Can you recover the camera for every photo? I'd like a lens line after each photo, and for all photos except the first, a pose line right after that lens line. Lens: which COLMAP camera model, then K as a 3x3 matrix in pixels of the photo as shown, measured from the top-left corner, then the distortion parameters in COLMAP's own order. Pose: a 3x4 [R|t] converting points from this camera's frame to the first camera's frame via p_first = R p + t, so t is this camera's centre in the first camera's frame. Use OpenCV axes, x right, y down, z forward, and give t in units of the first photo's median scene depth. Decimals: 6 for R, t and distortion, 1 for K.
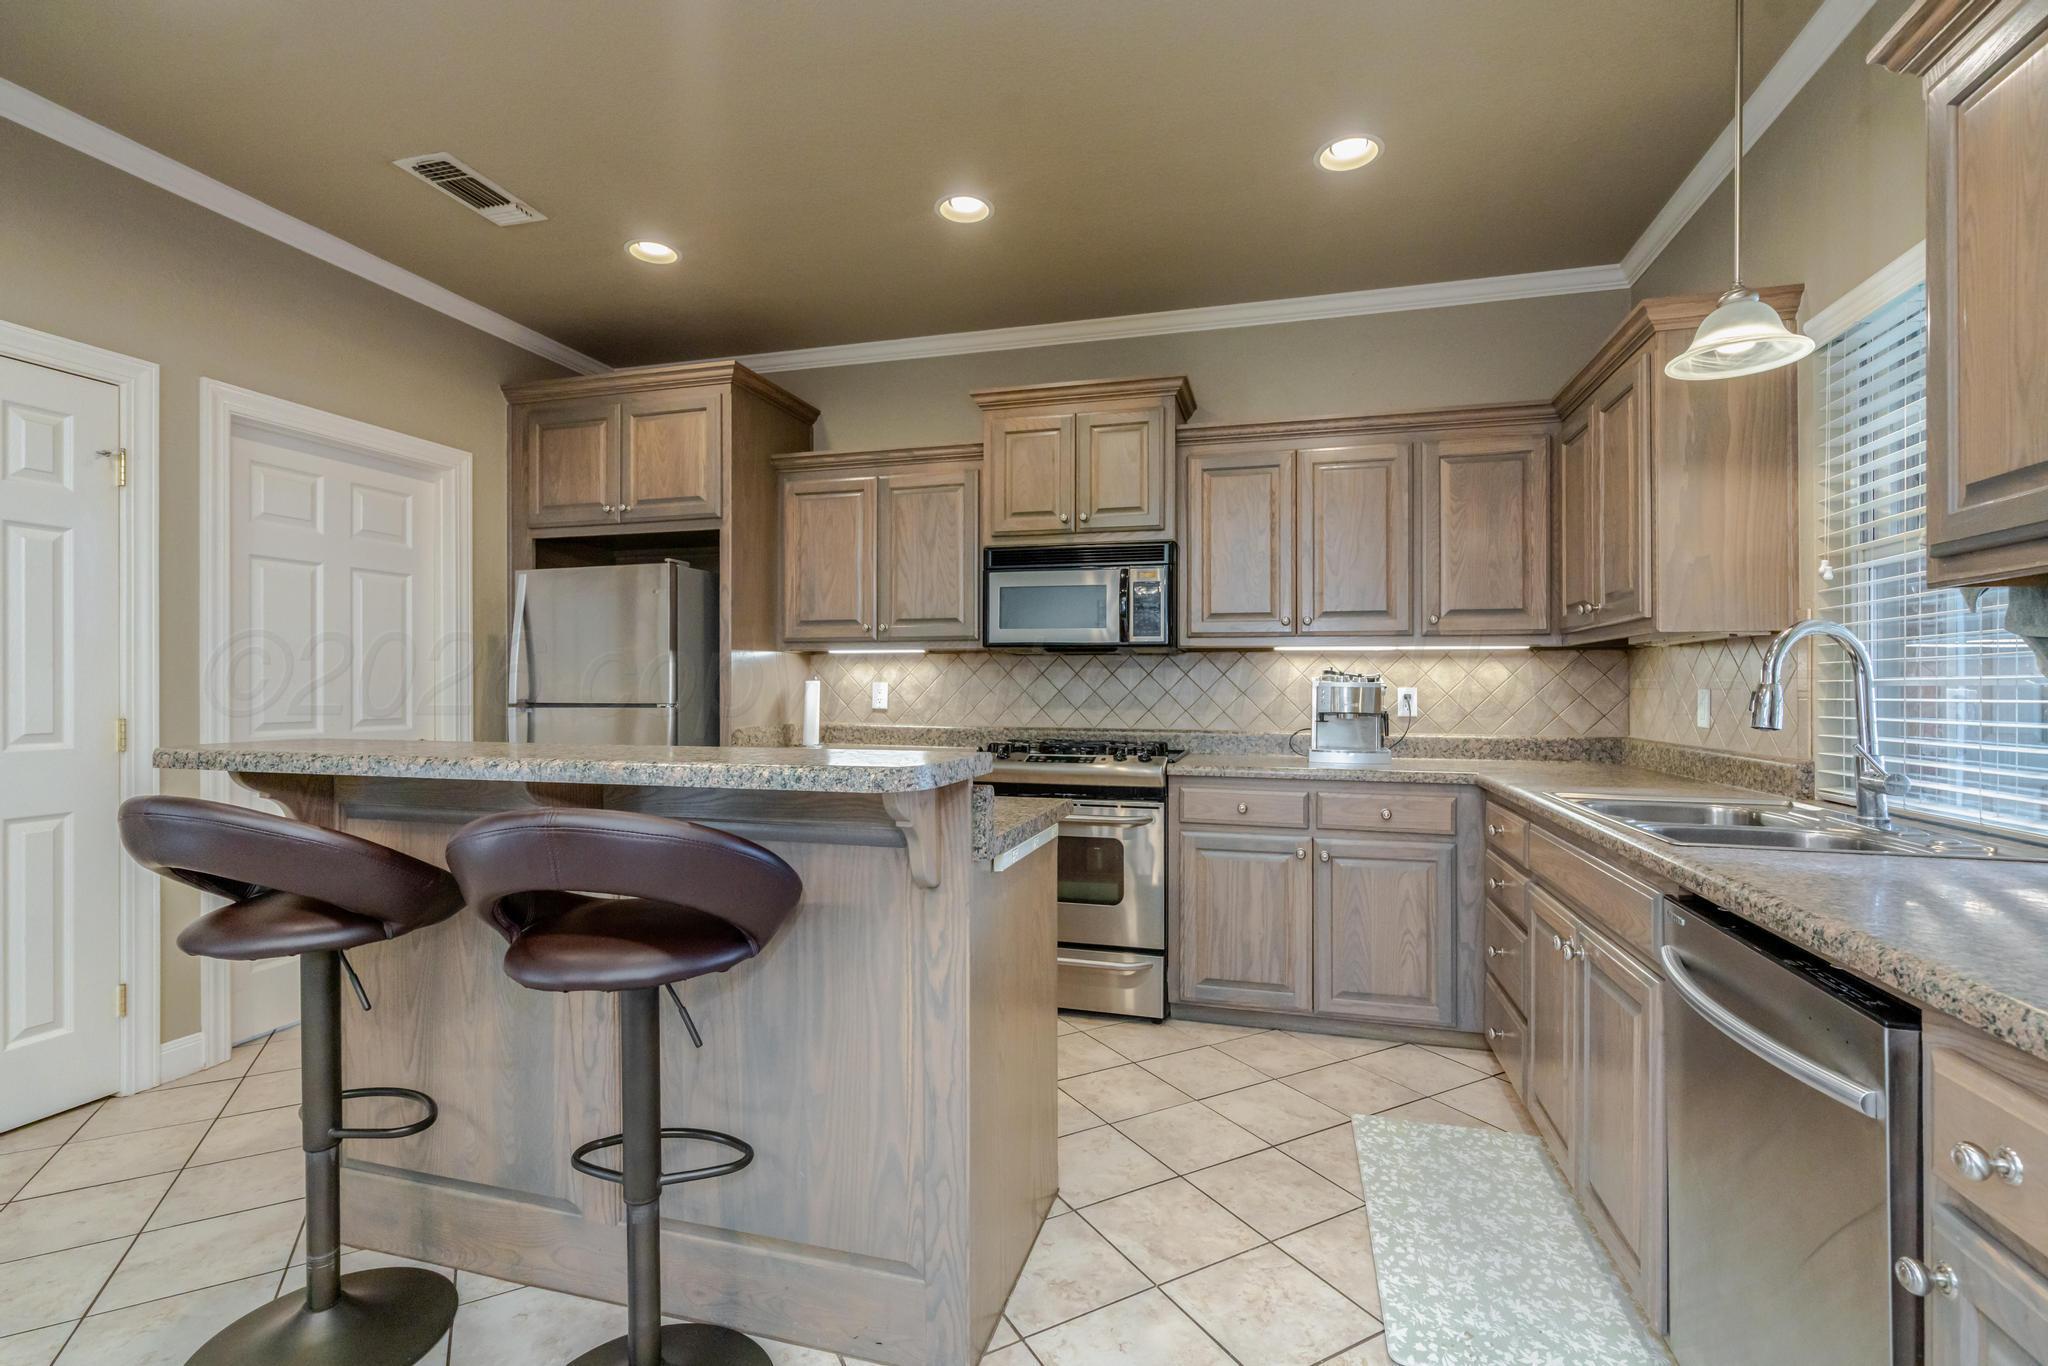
lens RADIAL K [[939.1, 0, 1025.7], [0, 939.1, 663.5], [0, 0, 1]] dist [-0.004183, -0.000116]
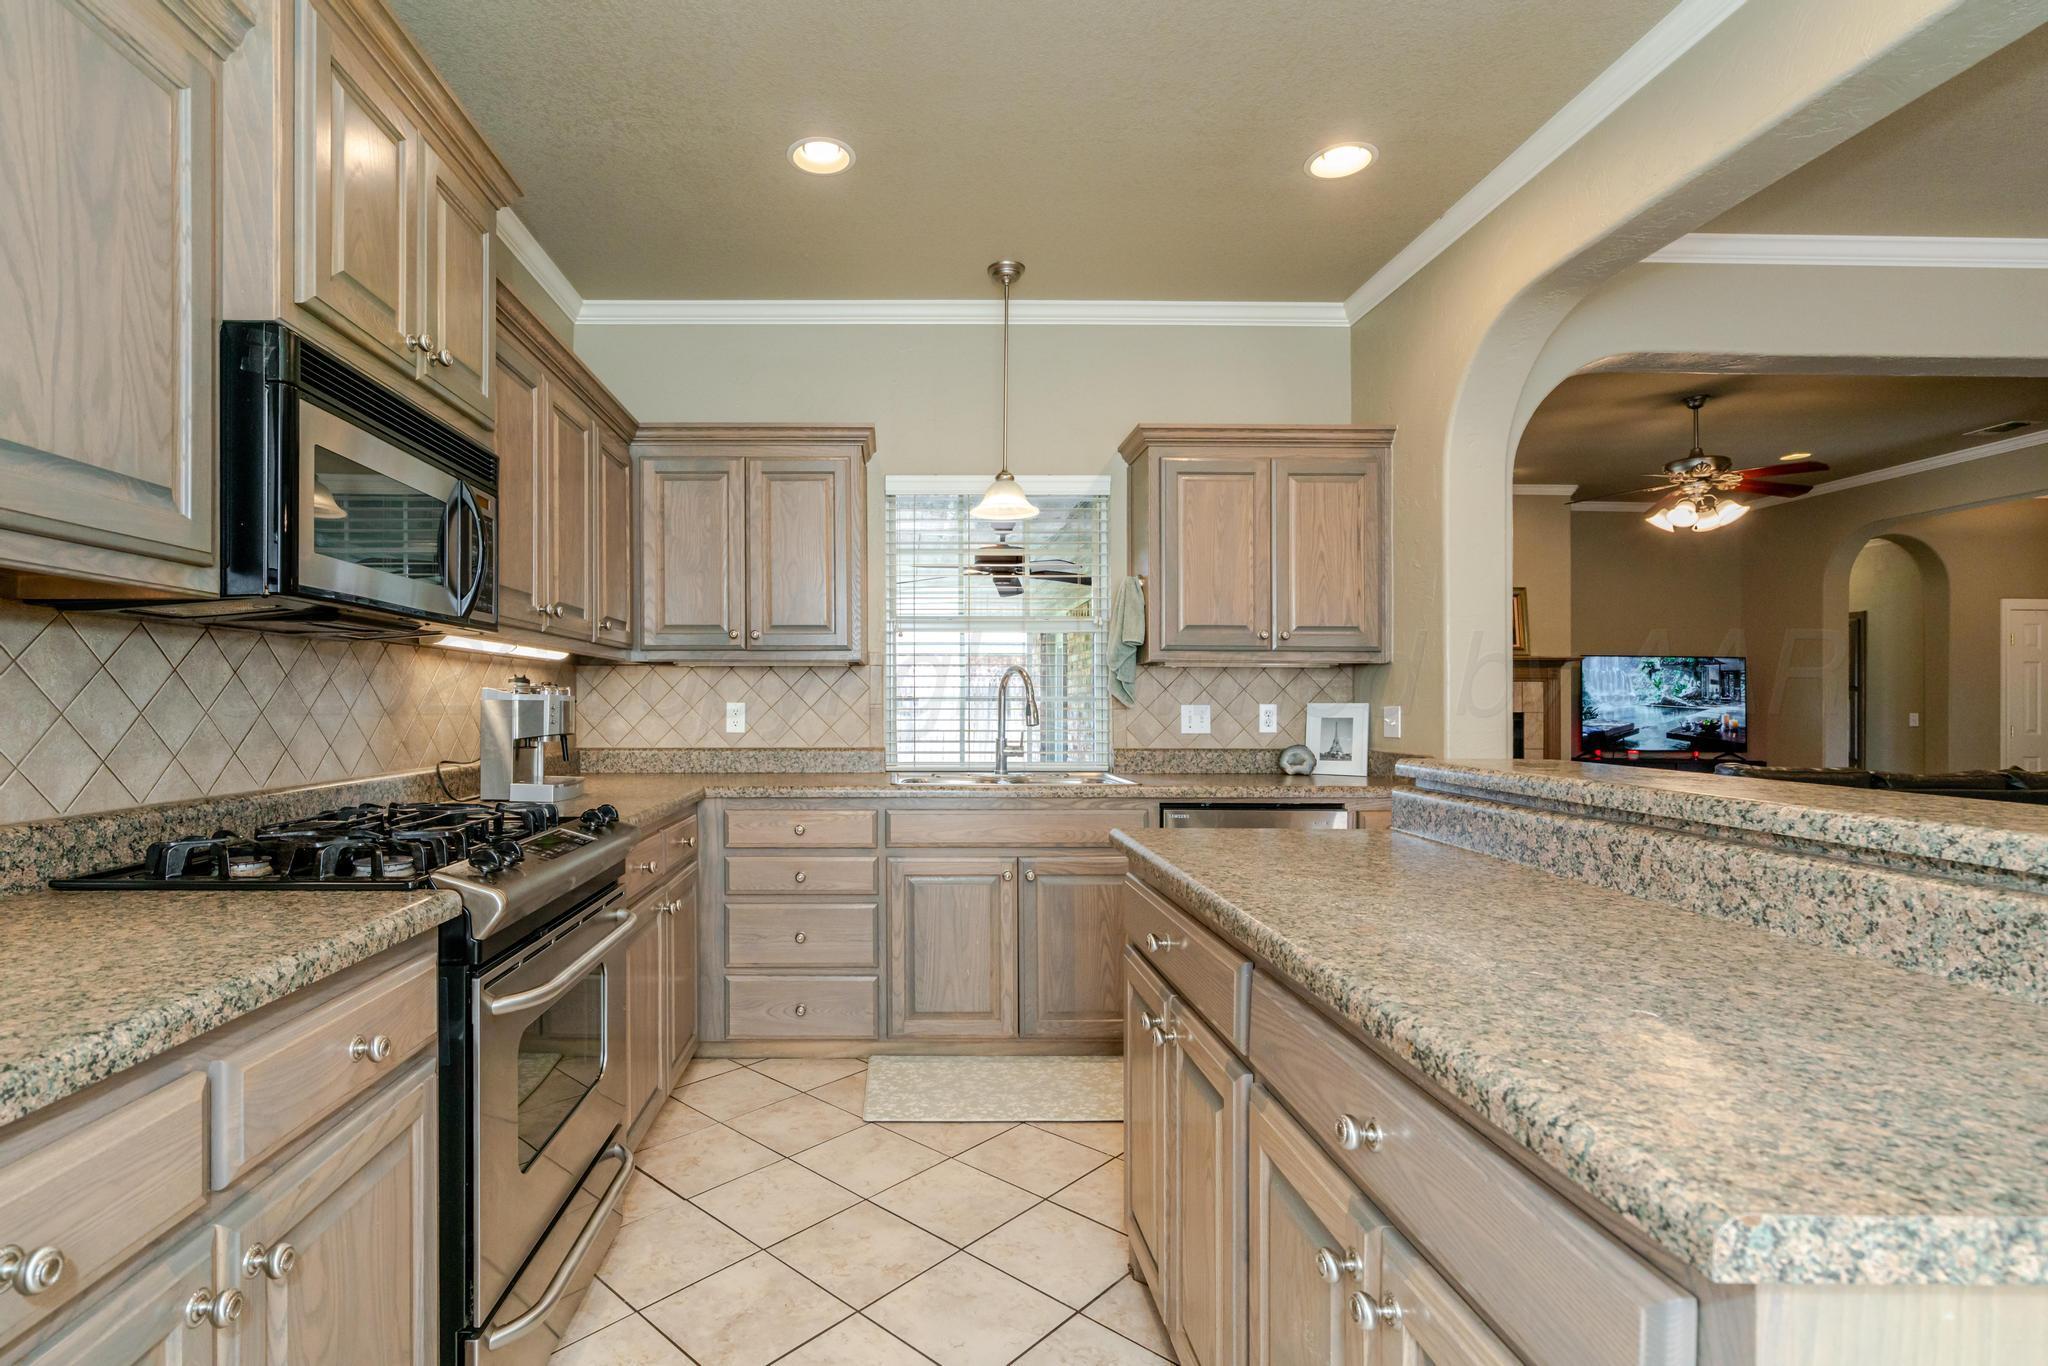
lens RADIAL K [[973.2, 0, 905.3], [0, 973.2, 698.2], [0, 0, 1]] dist [-0.000245, 0.000410]
pose [[-0.274953, 0.000862, 0.961457, -0.496869], [-0.026651, 0.999609, -0.008518, 0.020788], [-0.961088, -0.027966, -0.274822, 0.909674]]
